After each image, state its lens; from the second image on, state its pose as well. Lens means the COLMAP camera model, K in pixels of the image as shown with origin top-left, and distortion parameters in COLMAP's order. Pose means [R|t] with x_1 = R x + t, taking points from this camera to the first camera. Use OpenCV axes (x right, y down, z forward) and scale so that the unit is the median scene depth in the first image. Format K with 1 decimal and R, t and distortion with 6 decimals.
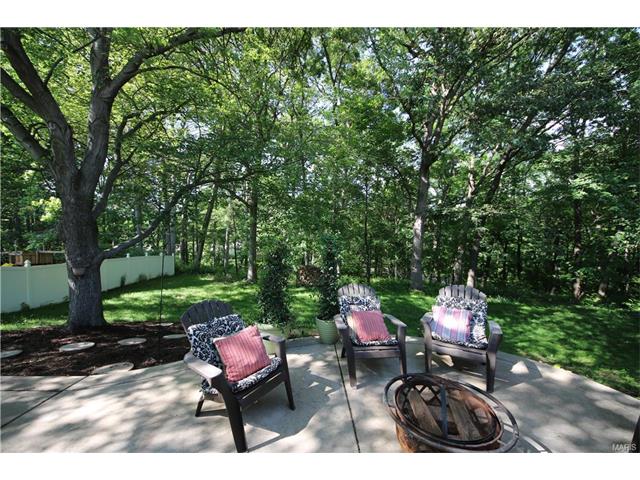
lens RADIAL K [[241.3, 0, 320.2], [0, 241.3, 247.5], [0, 0, 1]] dist [0.019240, -0.016574]
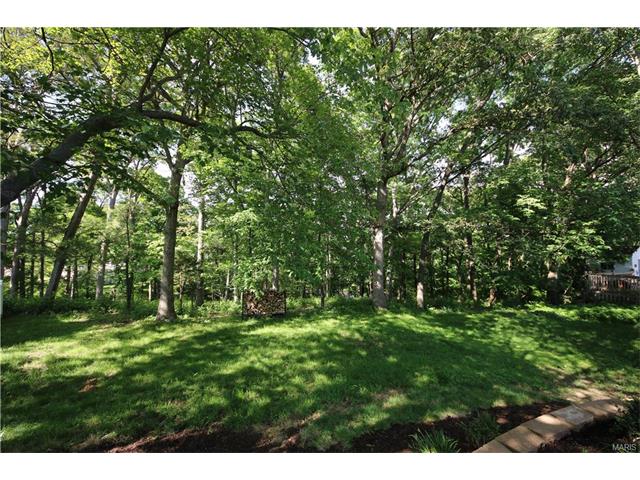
lens RADIAL K [[241.3, 0, 320.2], [0, 241.3, 247.5], [0, 0, 1]] dist [0.019240, -0.016574]
pose [[0.920326, 0.004697, 0.391124, -0.165880], [0.023713, 0.997419, -0.067774, 0.001076], [-0.390433, 0.071649, 0.917839, 0.215898]]
